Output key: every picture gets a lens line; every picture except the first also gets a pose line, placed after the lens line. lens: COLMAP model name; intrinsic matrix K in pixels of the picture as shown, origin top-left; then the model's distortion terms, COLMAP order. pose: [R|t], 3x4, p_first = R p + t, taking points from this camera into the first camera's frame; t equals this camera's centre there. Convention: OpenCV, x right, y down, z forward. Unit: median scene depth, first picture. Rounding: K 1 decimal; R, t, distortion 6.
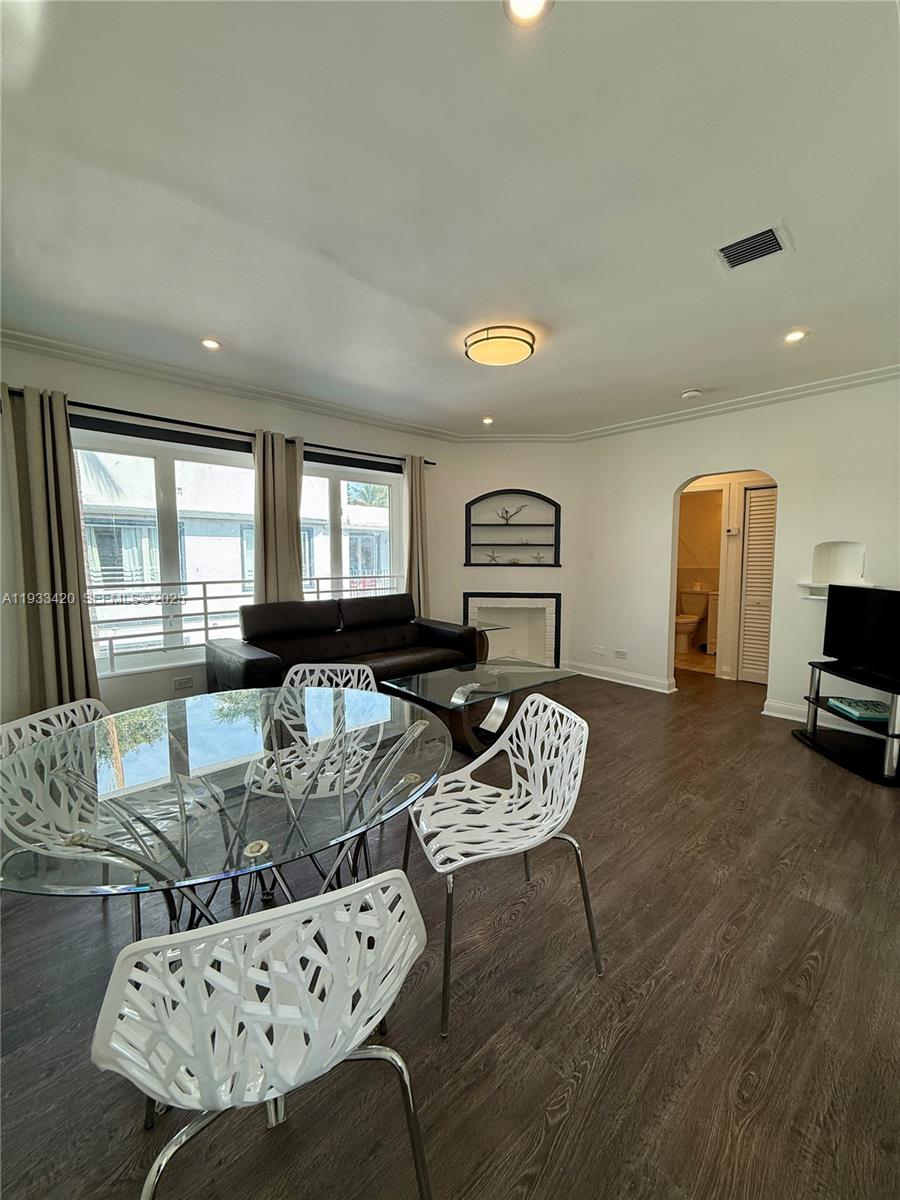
lens RADIAL K [[474.5, 0, 442.8], [0, 474.5, 598.1], [0, 0, 1]] dist [0.001384, -0.000289]
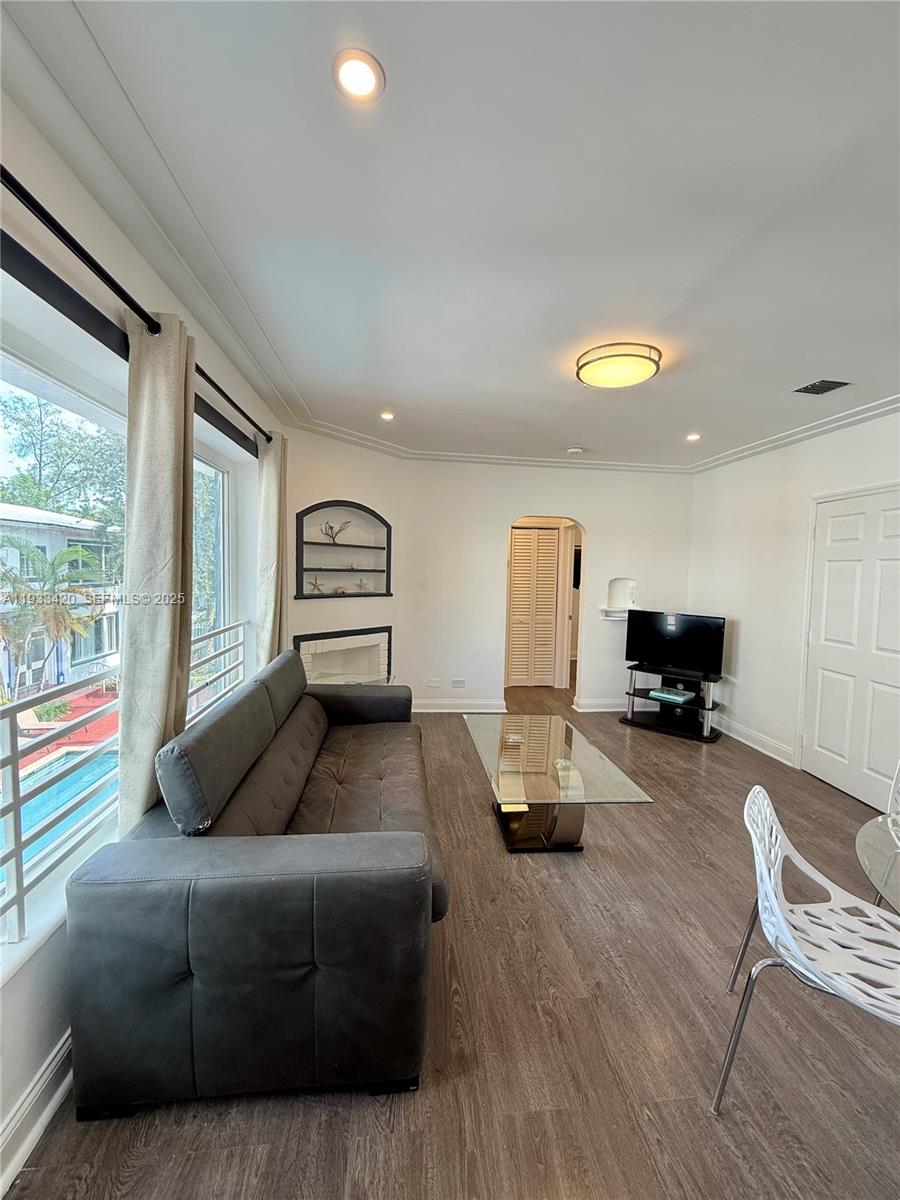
lens RADIAL K [[474.5, 0, 448.7], [0, 474.5, 595.0], [0, 0, 1]] dist [0.001384, -0.000289]
pose [[0.577936, -0.031972, 0.815456, -0.408461], [0.049412, 0.998770, 0.004140, -0.066056], [-0.814585, 0.037901, 0.578804, 0.403925]]
